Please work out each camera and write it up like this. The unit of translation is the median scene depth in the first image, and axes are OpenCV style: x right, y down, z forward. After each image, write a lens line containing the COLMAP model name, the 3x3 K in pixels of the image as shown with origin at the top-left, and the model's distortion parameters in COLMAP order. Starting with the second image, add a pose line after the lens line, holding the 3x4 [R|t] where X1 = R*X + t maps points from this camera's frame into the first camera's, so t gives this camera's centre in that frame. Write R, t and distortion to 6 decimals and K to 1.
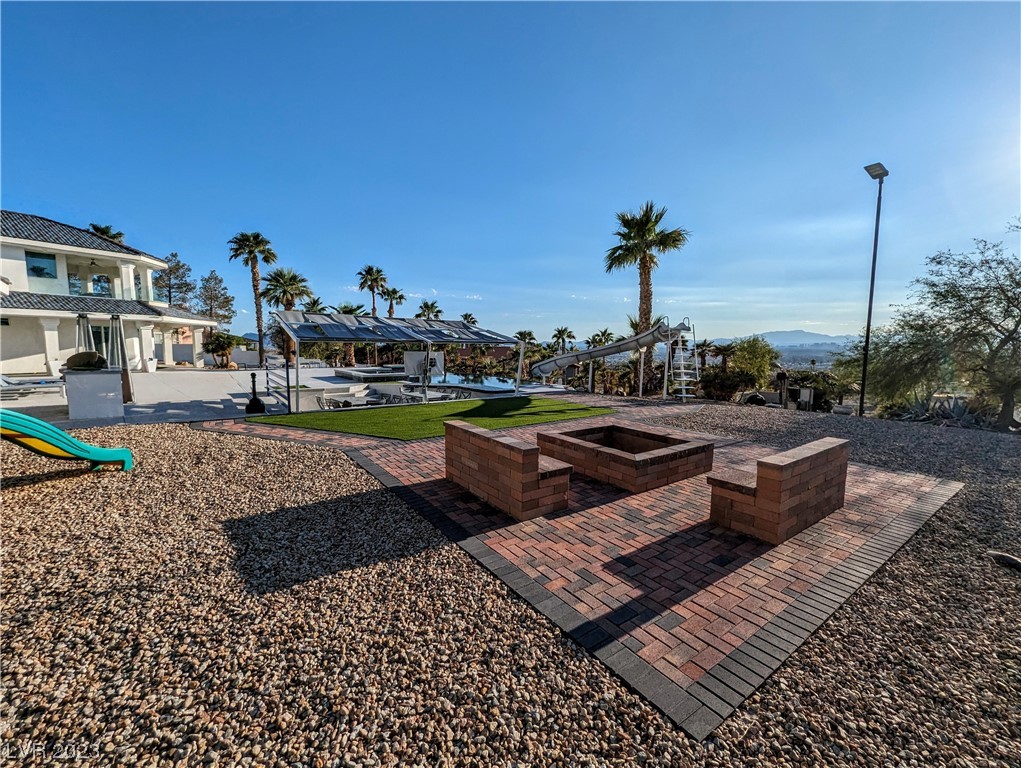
lens RADIAL K [[427.4, 0, 514.9], [0, 427.4, 387.1], [0, 0, 1]] dist [-0.000070, -0.000658]
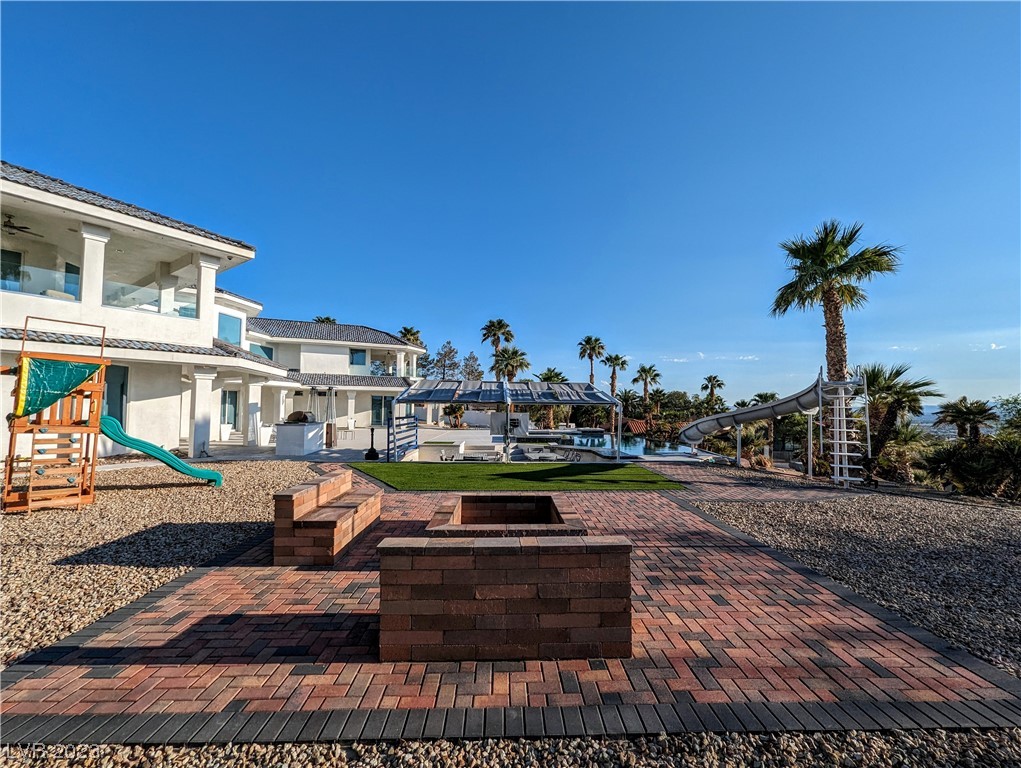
lens RADIAL K [[427.4, 0, 516.4], [0, 427.4, 383.4], [0, 0, 1]] dist [-0.000070, -0.000658]
pose [[0.828183, -0.036249, -0.559284, 0.195763], [-0.054640, 0.987930, -0.144941, -0.000997], [0.557787, 0.150597, 0.816207, 0.073509]]
